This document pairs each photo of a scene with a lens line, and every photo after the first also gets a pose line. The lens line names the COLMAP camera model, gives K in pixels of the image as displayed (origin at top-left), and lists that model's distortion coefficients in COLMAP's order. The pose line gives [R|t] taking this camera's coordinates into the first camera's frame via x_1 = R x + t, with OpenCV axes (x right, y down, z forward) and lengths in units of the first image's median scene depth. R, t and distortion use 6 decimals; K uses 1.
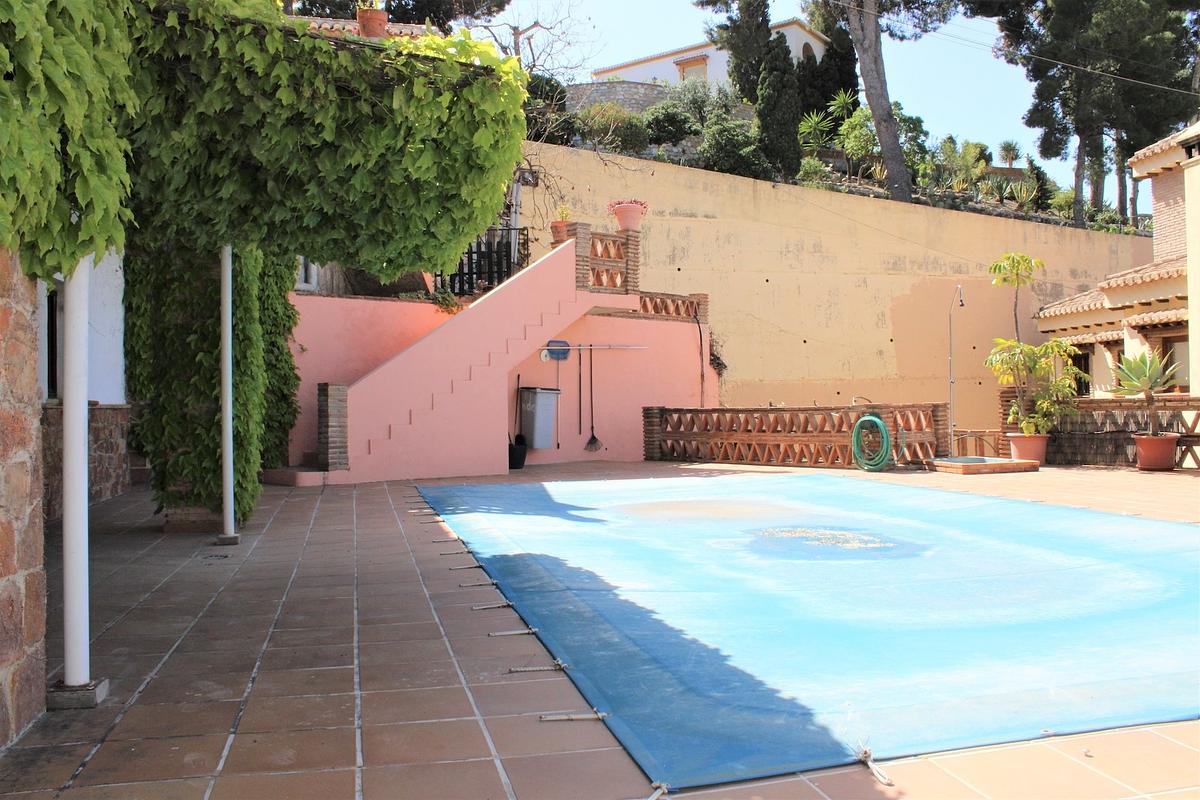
lens RADIAL K [[984.2, 0, 600.0], [0, 984.2, 400.0], [0, 0, 1]] dist [-0.161689, 0.146787]
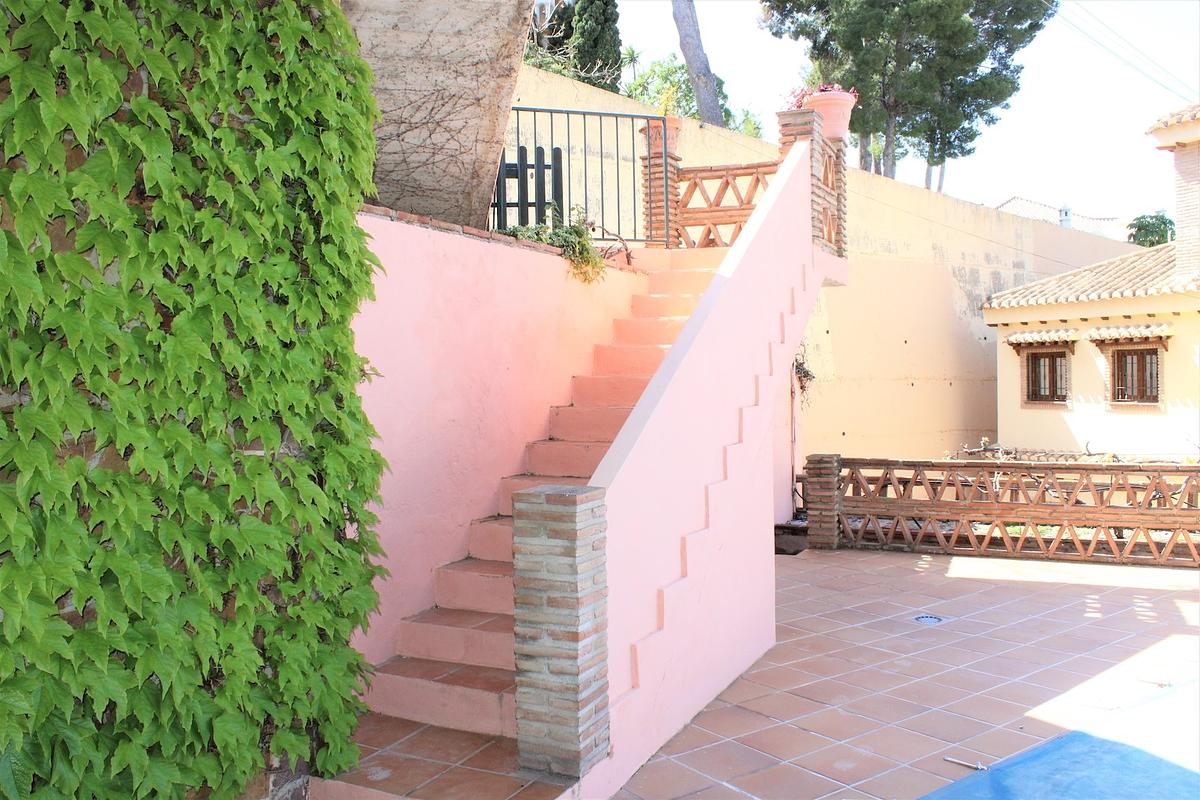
lens RADIAL K [[984.2, 0, 600.0], [0, 984.2, 400.0], [0, 0, 1]] dist [-0.161689, 0.146787]
pose [[0.930793, -0.011621, 0.365362, -0.165833], [0.003730, 0.999744, 0.022297, -0.023320], [-0.365528, -0.019392, 0.930598, 0.309481]]
